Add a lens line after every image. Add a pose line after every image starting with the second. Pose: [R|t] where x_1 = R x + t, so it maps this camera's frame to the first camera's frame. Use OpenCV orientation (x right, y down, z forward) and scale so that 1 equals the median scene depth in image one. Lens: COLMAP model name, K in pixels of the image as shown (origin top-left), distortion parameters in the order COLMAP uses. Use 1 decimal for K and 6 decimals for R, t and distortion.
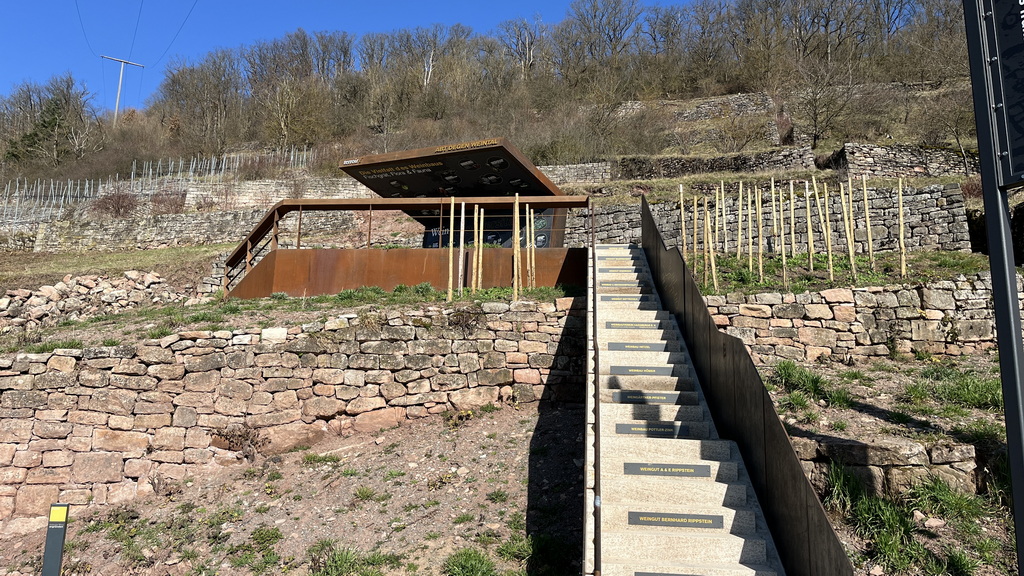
lens RADIAL K [[766.4, 0, 506.2], [0, 766.4, 289.9], [0, 0, 1]] dist [0.033293, -0.024311]
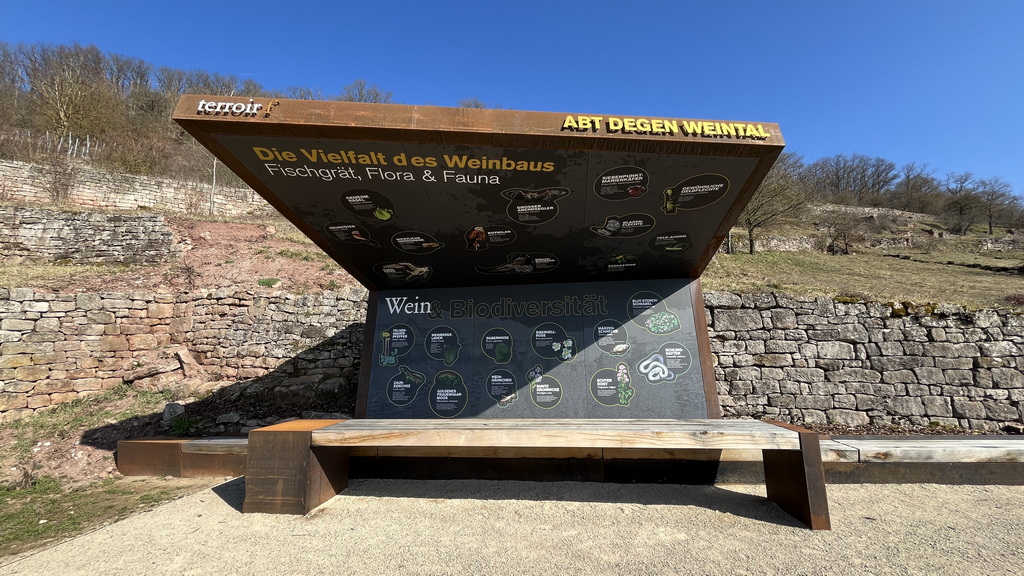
lens RADIAL K [[415.4, 0, 511.7], [0, 415.4, 291.2], [0, 0, 1]] dist [-0.009502, 0.000559]
pose [[0.856948, 0.038341, 0.513975, -0.186672], [-0.058432, 0.998027, 0.022973, -0.105825], [-0.512080, -0.049719, 0.857497, 0.802616]]
